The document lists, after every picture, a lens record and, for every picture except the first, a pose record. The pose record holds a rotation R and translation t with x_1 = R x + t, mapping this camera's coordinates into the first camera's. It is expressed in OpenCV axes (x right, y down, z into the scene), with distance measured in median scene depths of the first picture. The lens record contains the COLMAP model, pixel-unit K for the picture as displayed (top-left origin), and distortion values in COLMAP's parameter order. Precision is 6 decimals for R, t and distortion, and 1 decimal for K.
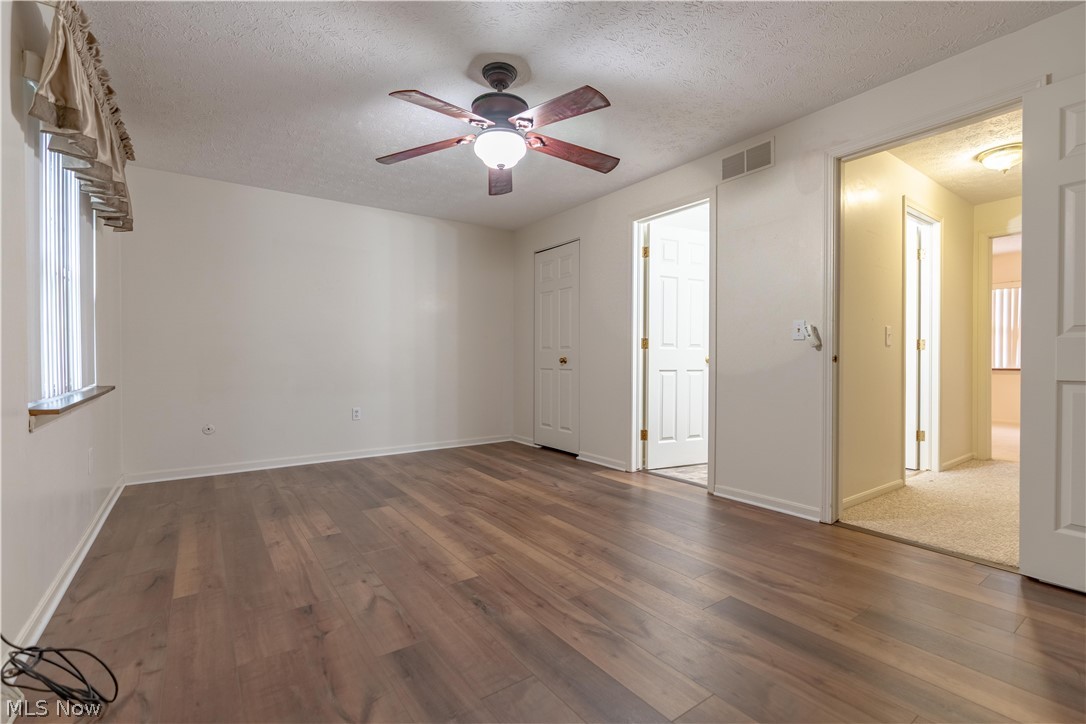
lens RADIAL K [[481.4, 0, 541.2], [0, 481.4, 359.5], [0, 0, 1]] dist [-0.004605, 0.002142]
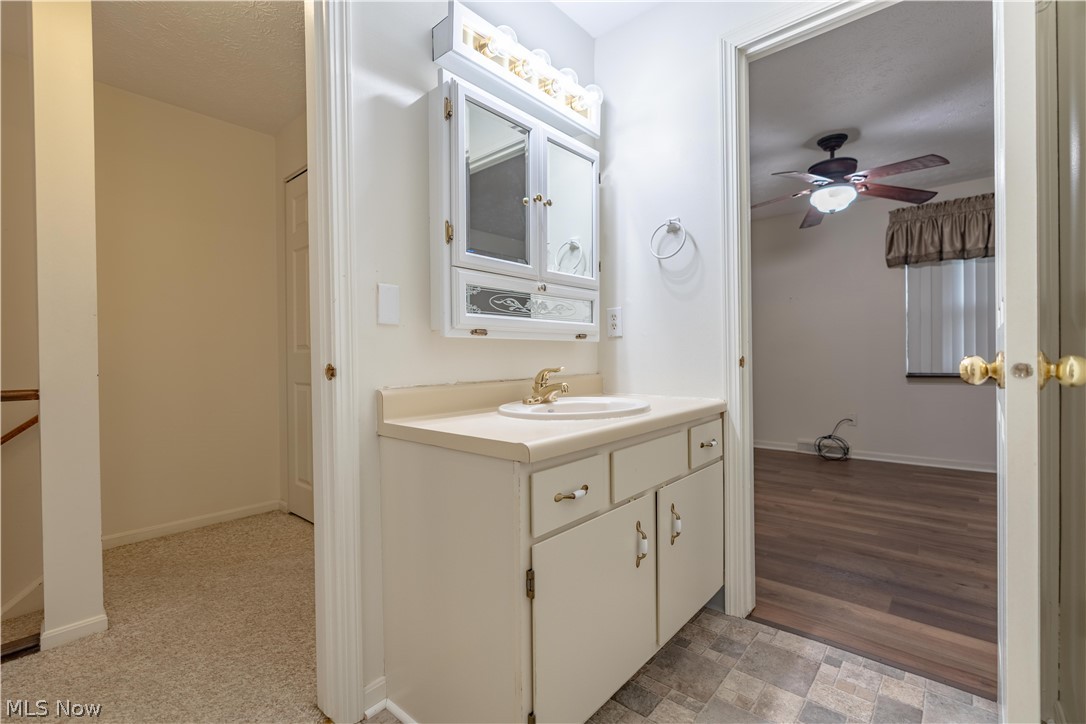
lens RADIAL K [[481.4, 0, 538.0], [0, 481.4, 358.7], [0, 0, 1]] dist [-0.004605, 0.002142]
pose [[-0.974235, 0.006844, -0.225430, 0.883262], [0.005312, 0.999959, 0.007401, -0.008483], [0.225472, 0.006013, -0.974231, 1.854887]]
